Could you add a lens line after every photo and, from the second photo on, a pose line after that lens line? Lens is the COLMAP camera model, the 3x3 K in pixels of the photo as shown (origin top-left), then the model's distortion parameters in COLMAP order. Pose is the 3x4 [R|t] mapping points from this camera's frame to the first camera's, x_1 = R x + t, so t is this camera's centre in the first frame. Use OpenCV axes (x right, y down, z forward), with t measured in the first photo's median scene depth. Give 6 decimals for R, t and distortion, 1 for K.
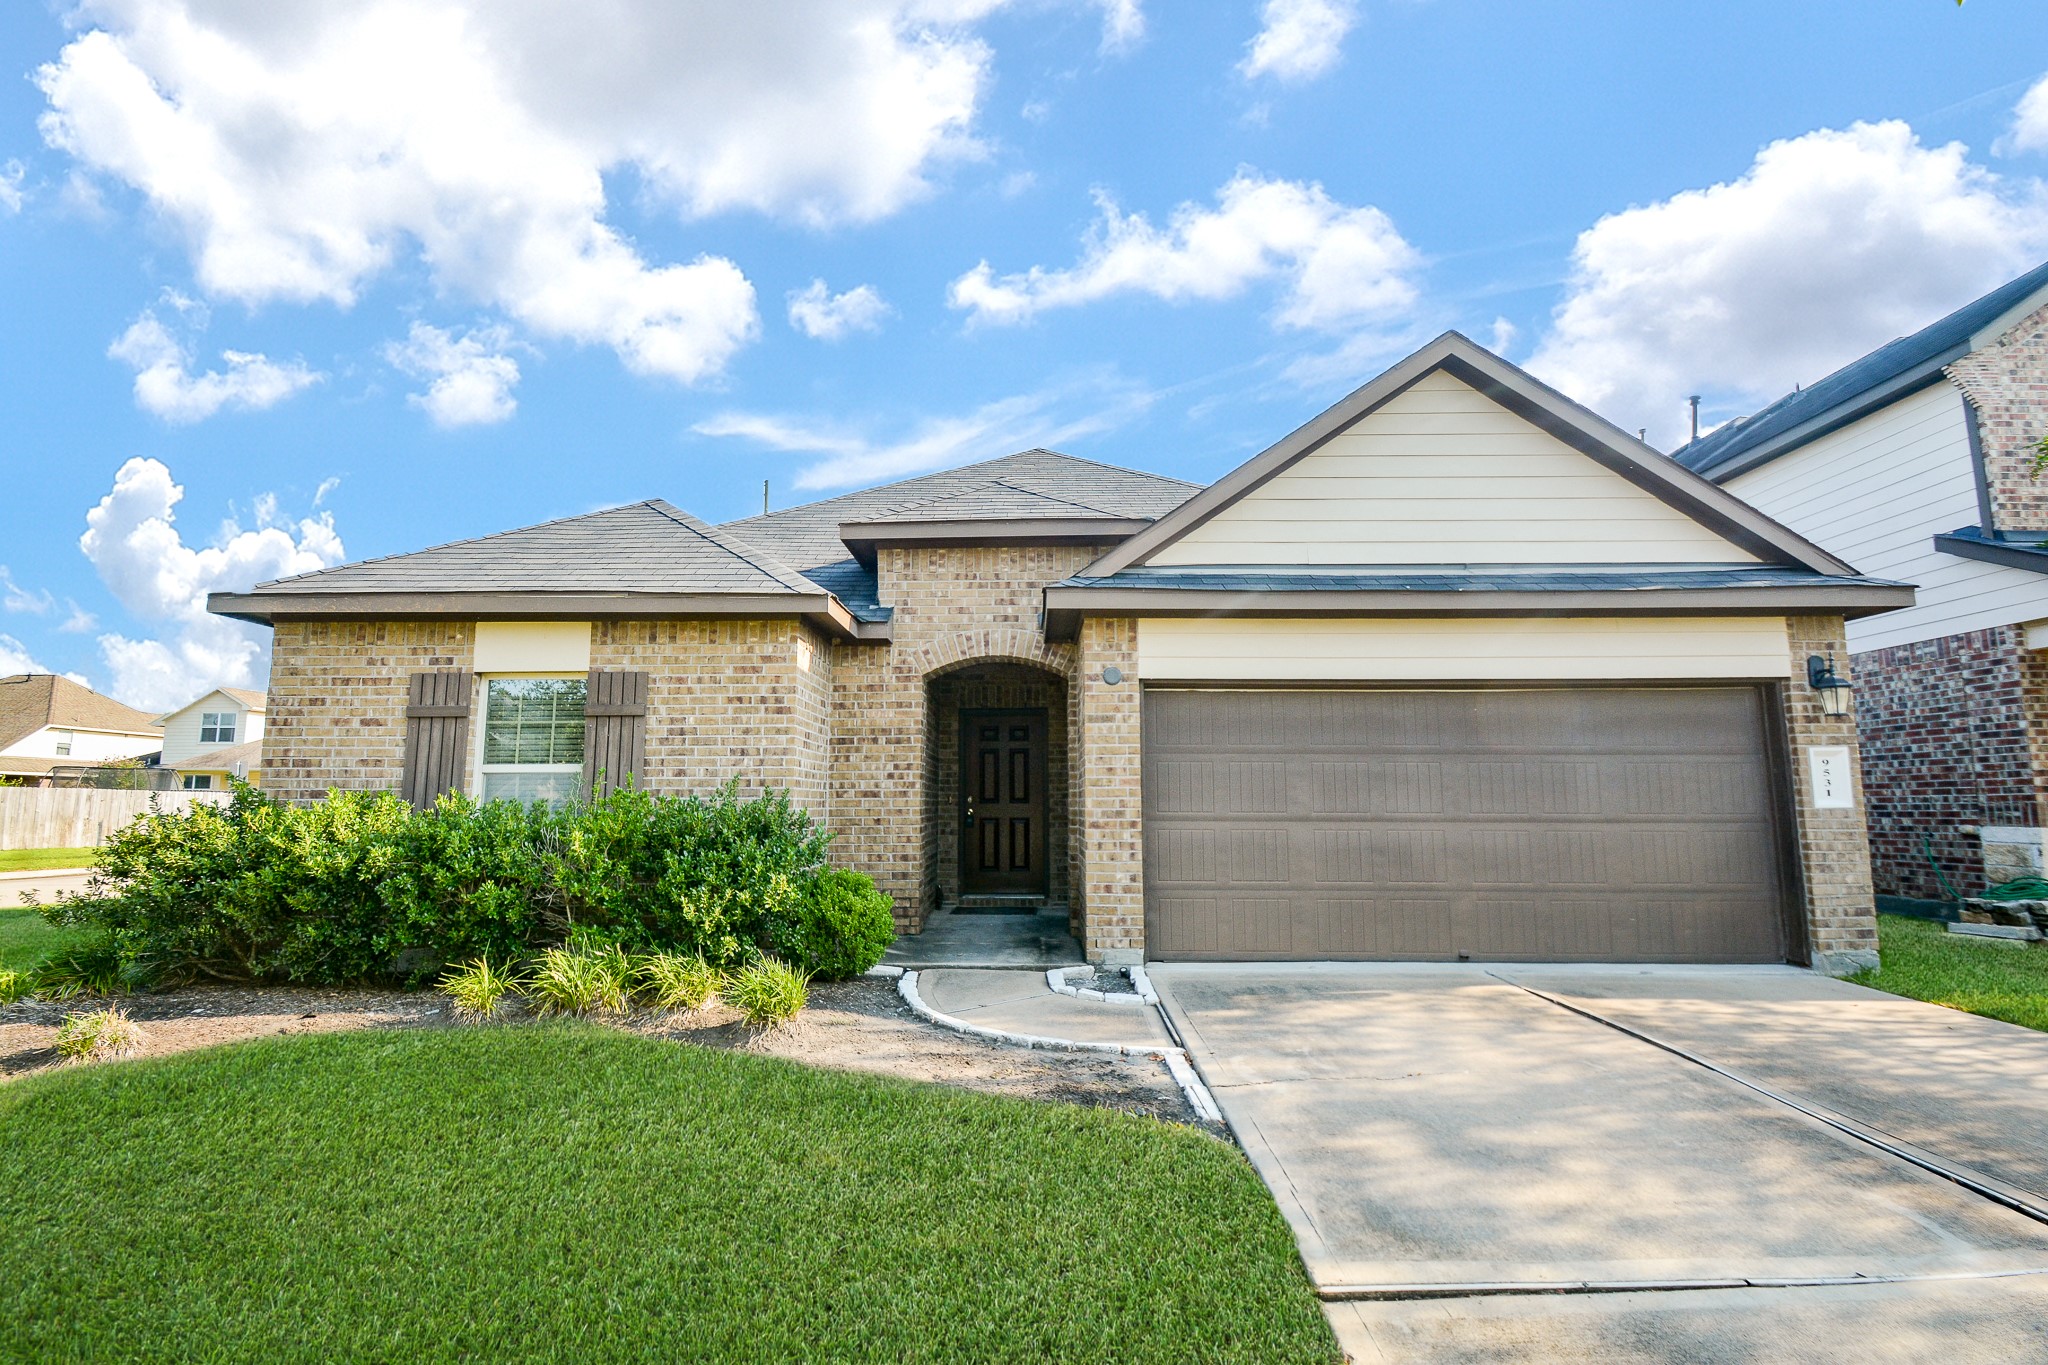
lens RADIAL K [[856.6, 0, 1028.4], [0, 856.6, 726.9], [0, 0, 1]] dist [0.015183, -0.014494]
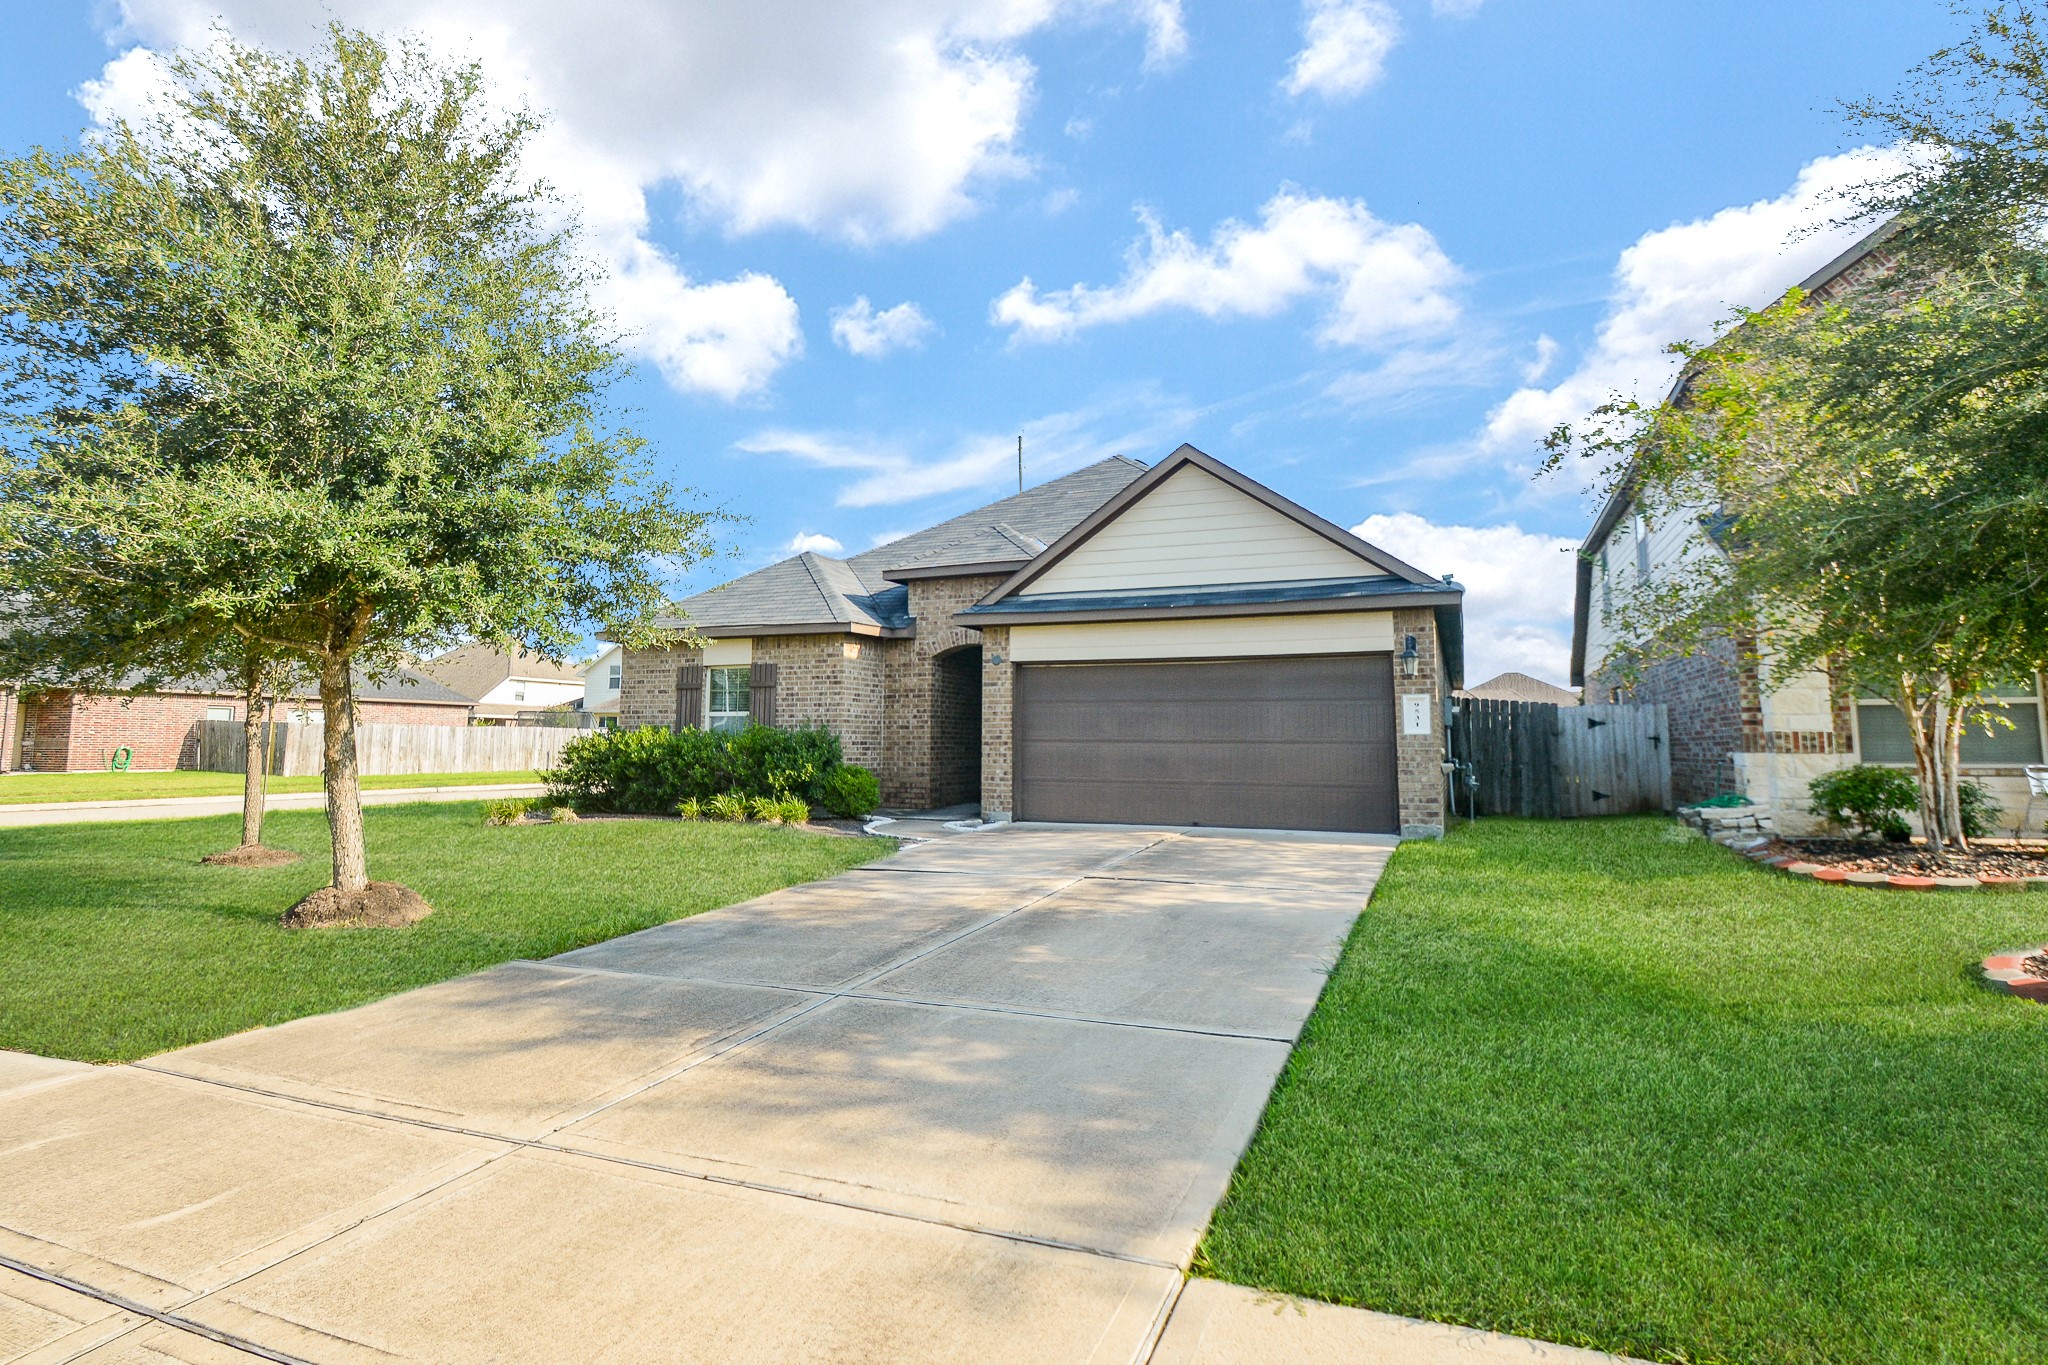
lens RADIAL K [[899.5, 0, 1016.5], [0, 899.5, 688.8], [0, 0, 1]] dist [0.011946, -0.015239]
pose [[0.941481, -0.016004, -0.336685, 0.759622], [0.026143, 0.999330, 0.025603, -0.046289], [0.336049, -0.032907, 0.941269, -0.740254]]
